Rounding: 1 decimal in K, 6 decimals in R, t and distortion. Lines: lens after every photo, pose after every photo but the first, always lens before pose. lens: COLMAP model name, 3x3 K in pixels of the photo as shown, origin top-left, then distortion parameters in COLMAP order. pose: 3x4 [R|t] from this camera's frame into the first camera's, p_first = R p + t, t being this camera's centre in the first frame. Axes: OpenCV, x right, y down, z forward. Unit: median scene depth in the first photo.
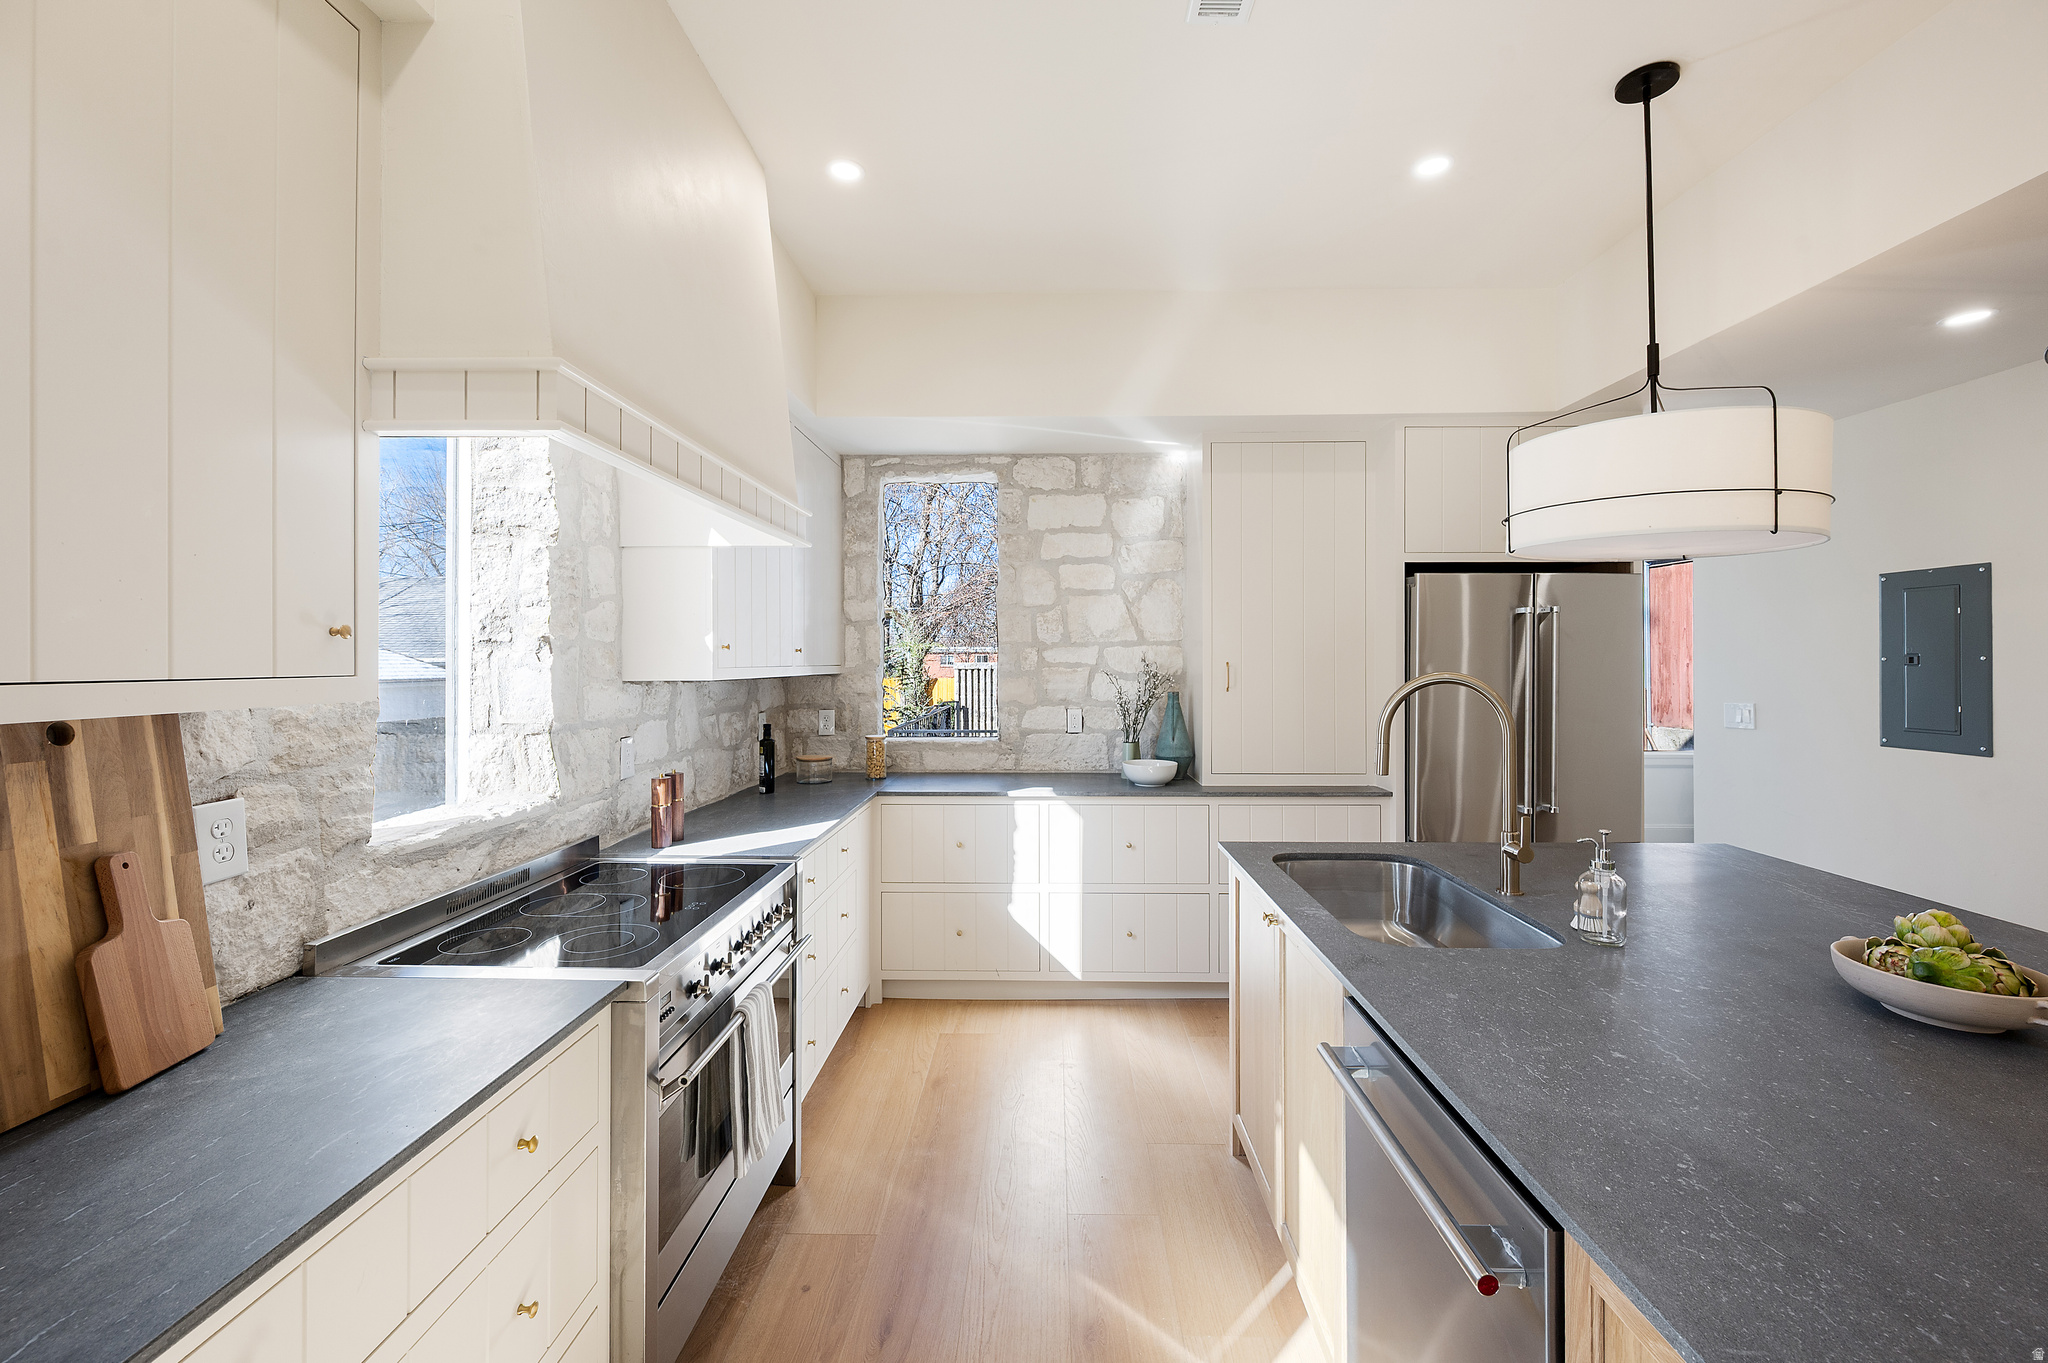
lens RADIAL K [[816.9, 0, 1022.7], [0, 816.9, 661.7], [0, 0, 1]] dist [-0.000306, 0.000344]
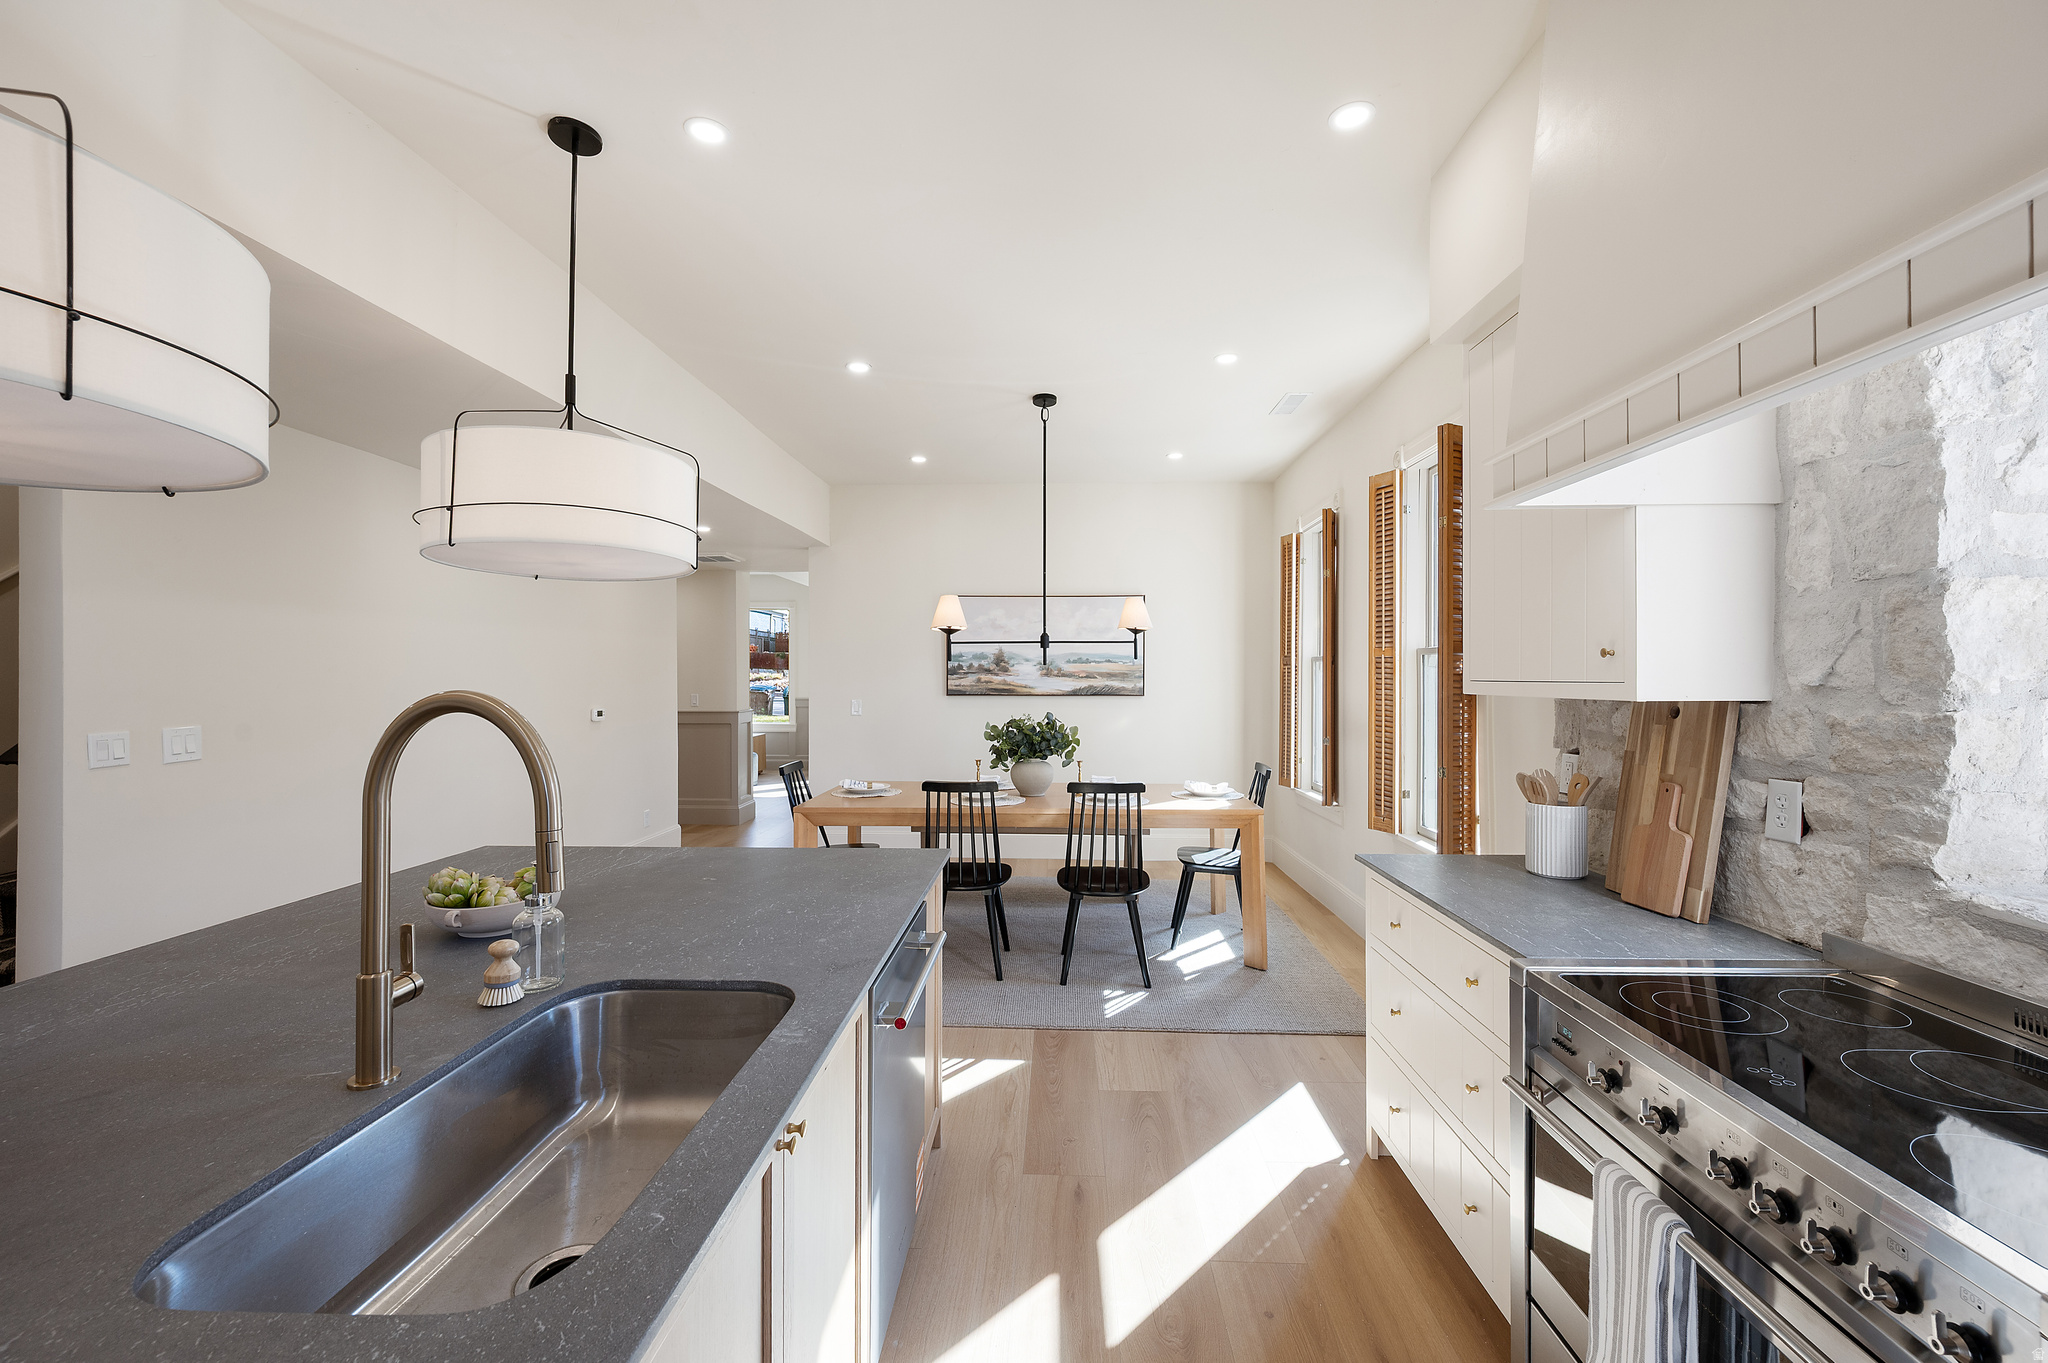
lens RADIAL K [[816.9, 0, 1013.3], [0, 816.9, 676.4], [0, 0, 1]] dist [-0.000306, 0.000344]
pose [[-0.999643, 0.003601, 0.026484, 0.099737], [0.003616, 0.999993, 0.000517, 0.000548], [-0.026482, 0.000613, -0.999649, 1.148191]]
